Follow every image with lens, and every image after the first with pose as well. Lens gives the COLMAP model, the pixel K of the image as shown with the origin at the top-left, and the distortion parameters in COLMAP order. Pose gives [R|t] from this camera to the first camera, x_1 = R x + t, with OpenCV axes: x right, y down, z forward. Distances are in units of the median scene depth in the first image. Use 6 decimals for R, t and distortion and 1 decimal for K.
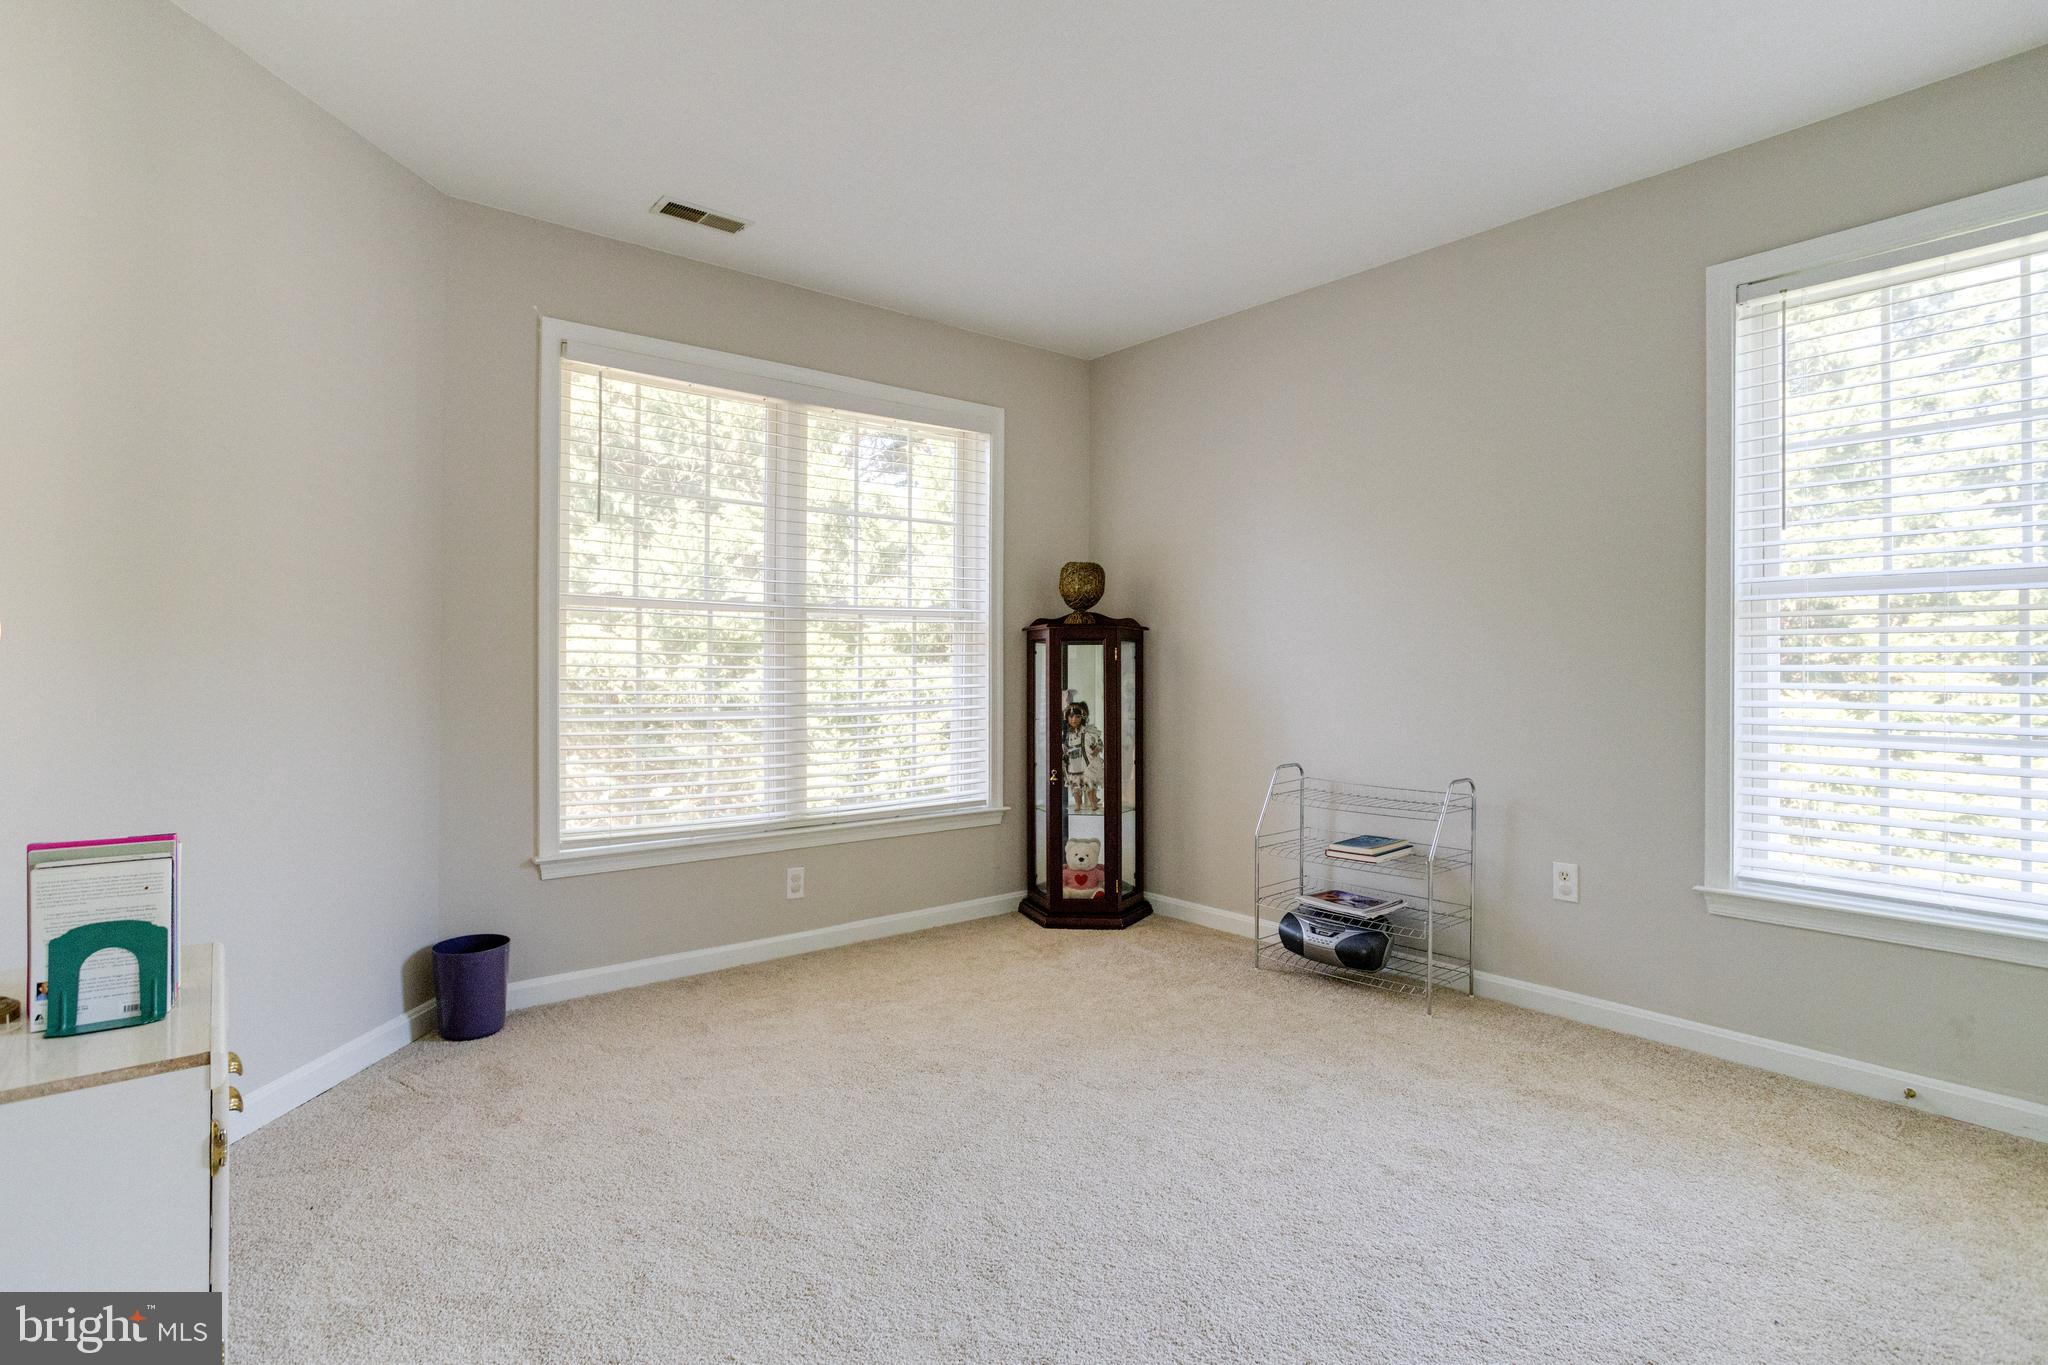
lens RADIAL K [[995.5, 0, 1009.2], [0, 995.5, 665.3], [0, 0, 1]] dist [-0.046390, 0.028768]
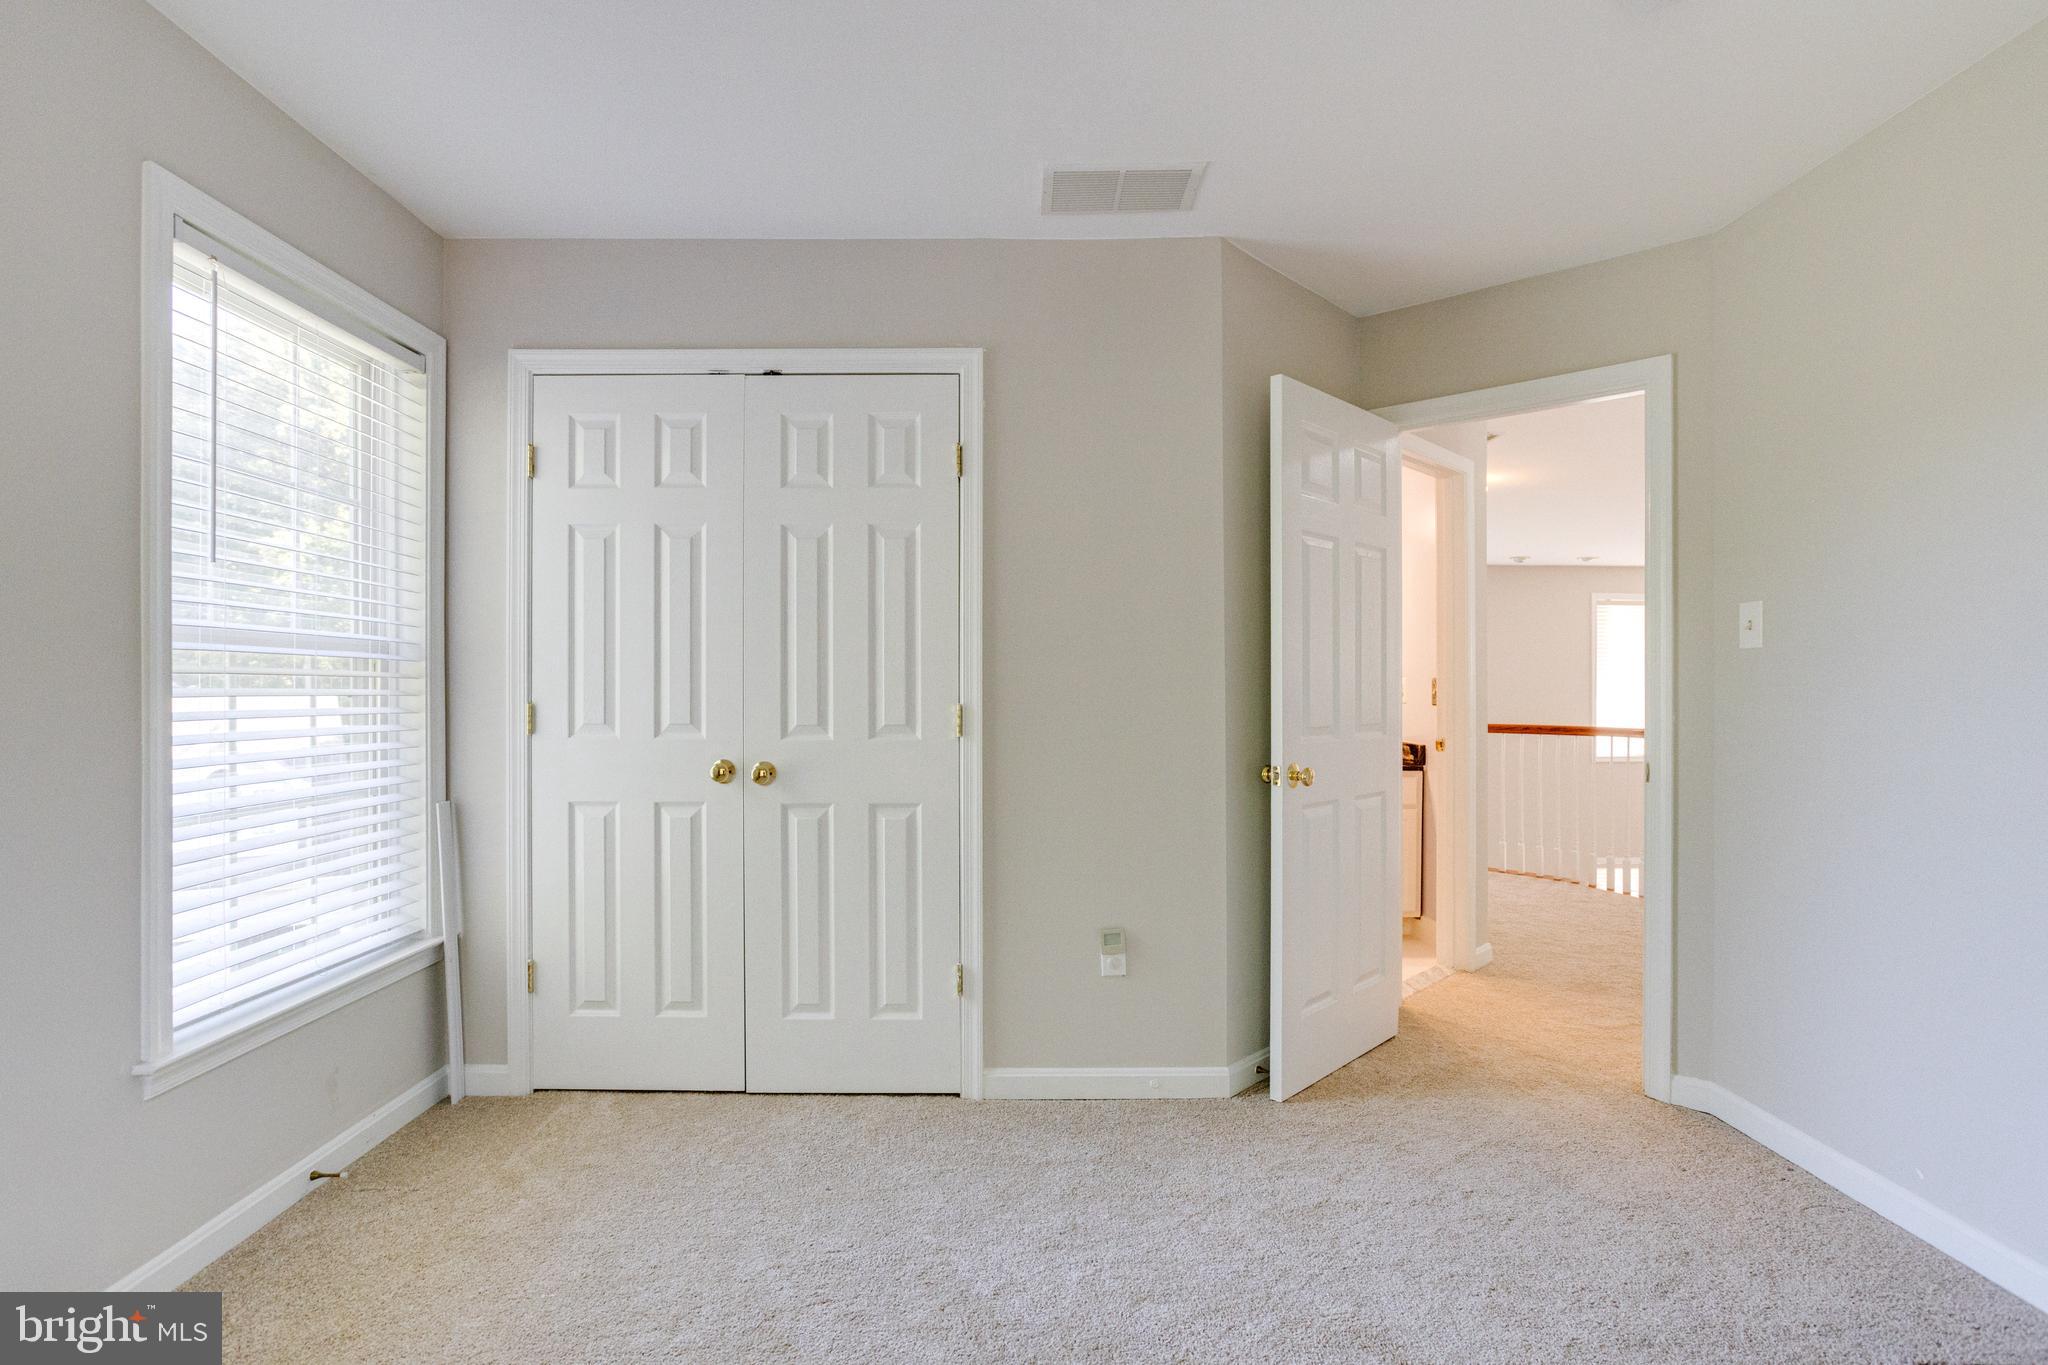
lens RADIAL K [[1005.4, 0, 1024.0], [0, 1005.4, 682.5], [0, 0, 1]] dist [-0.047091, 0.029222]
pose [[-0.785893, -0.000521, 0.618362, -0.155338], [-0.003036, 0.999991, -0.003017, -0.032080], [-0.618355, -0.004248, -0.785888, 0.914263]]
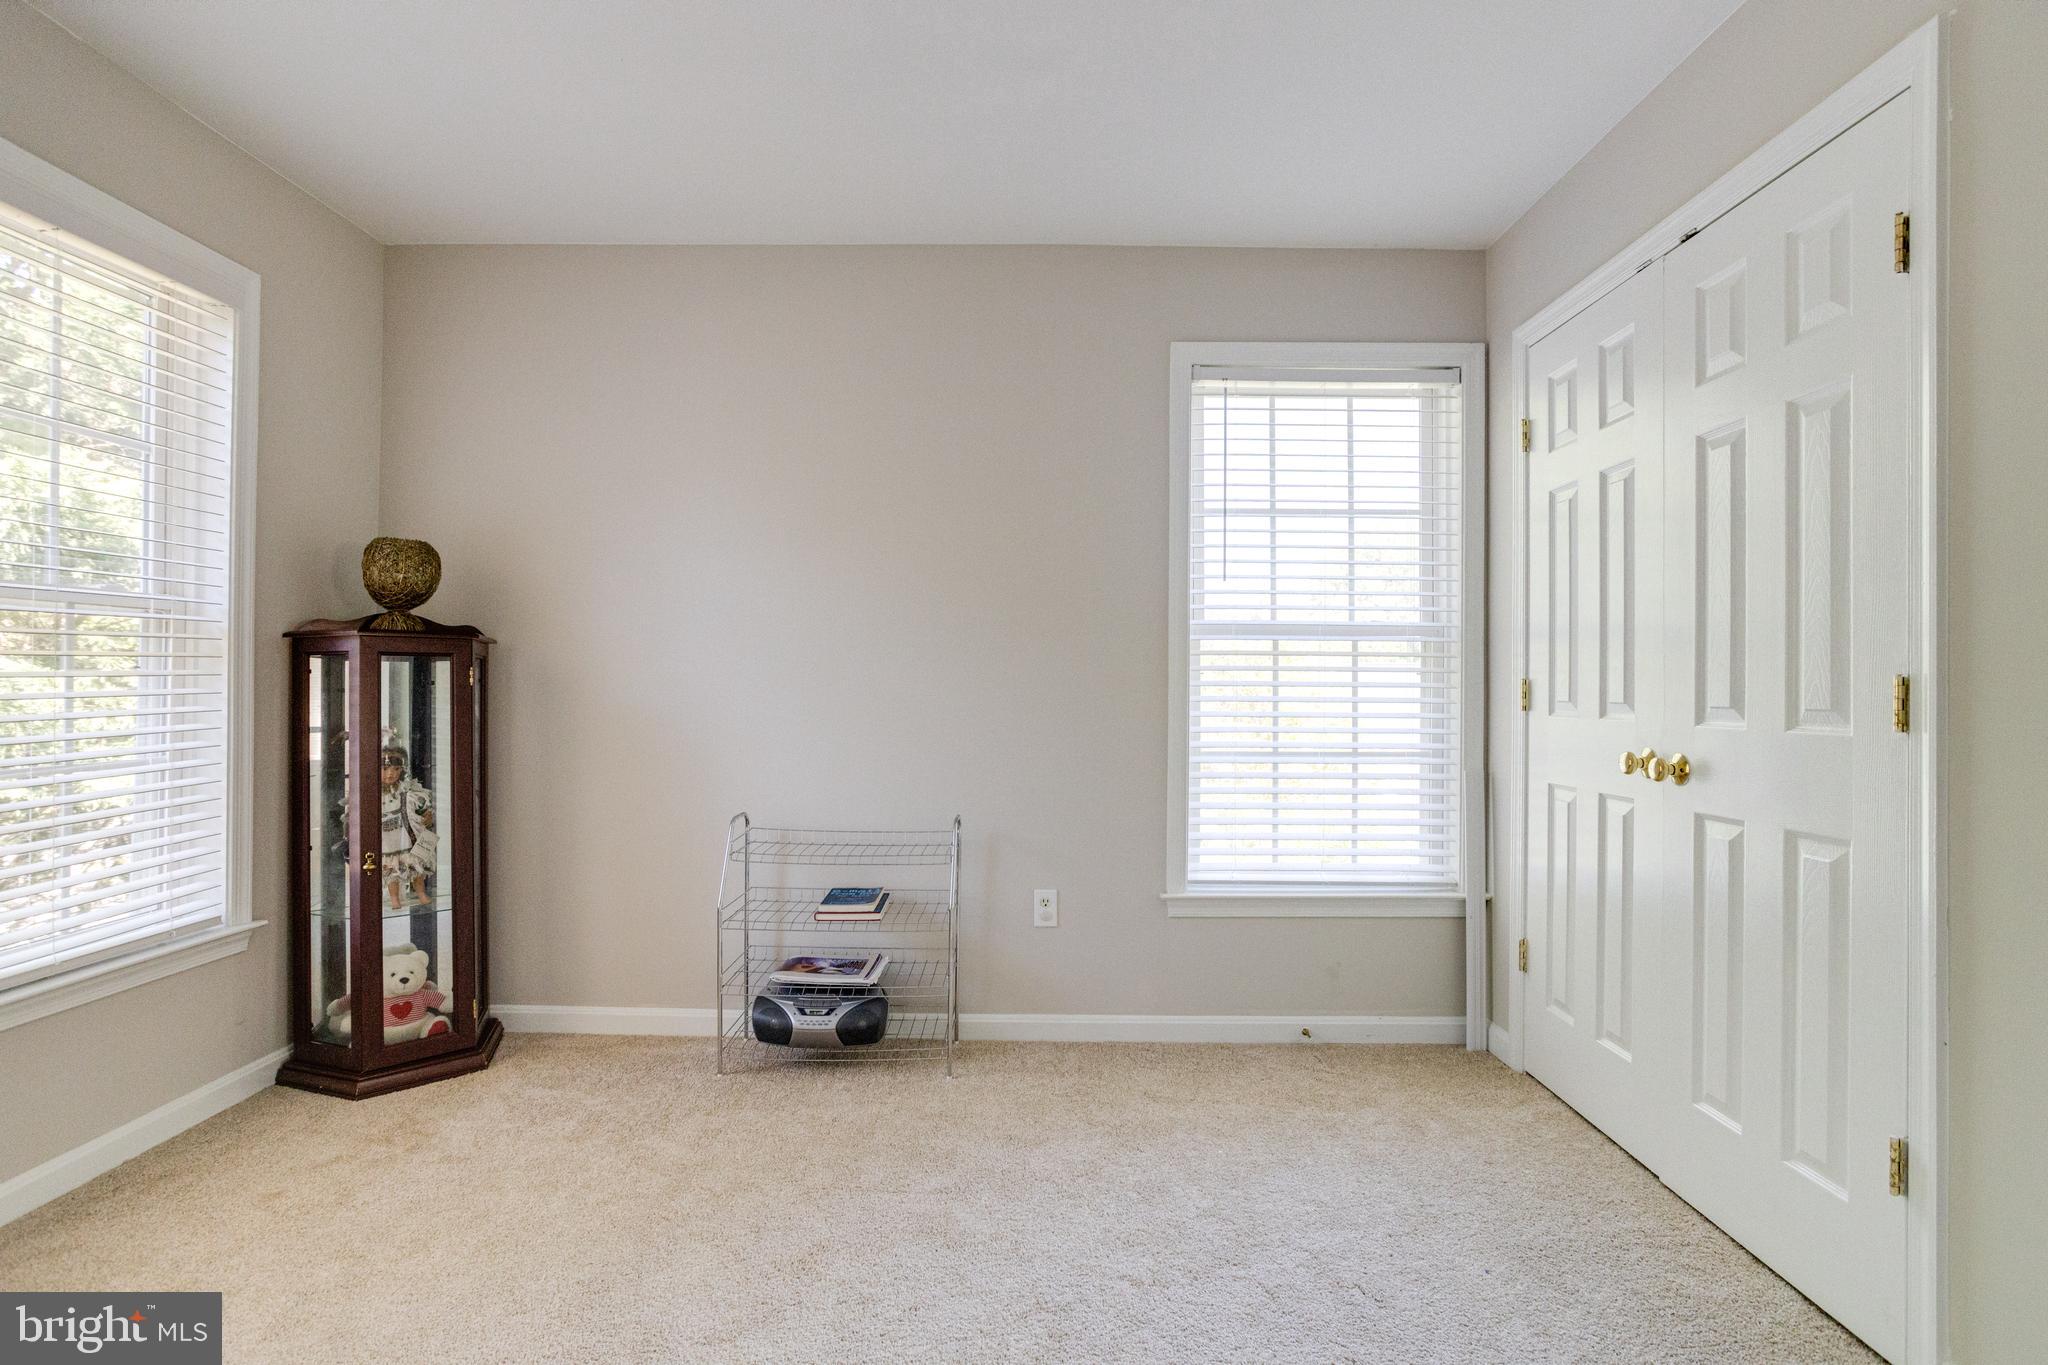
lens RADIAL K [[1005.4, 0, 1024.0], [0, 1005.4, 682.5], [0, 0, 1]] dist [-0.047091, 0.029222]
pose [[0.640630, 0.005461, 0.767831, -0.215801], [-0.006091, 0.999979, -0.002031, -0.009434], [-0.767826, -0.003376, 0.640650, 0.308427]]
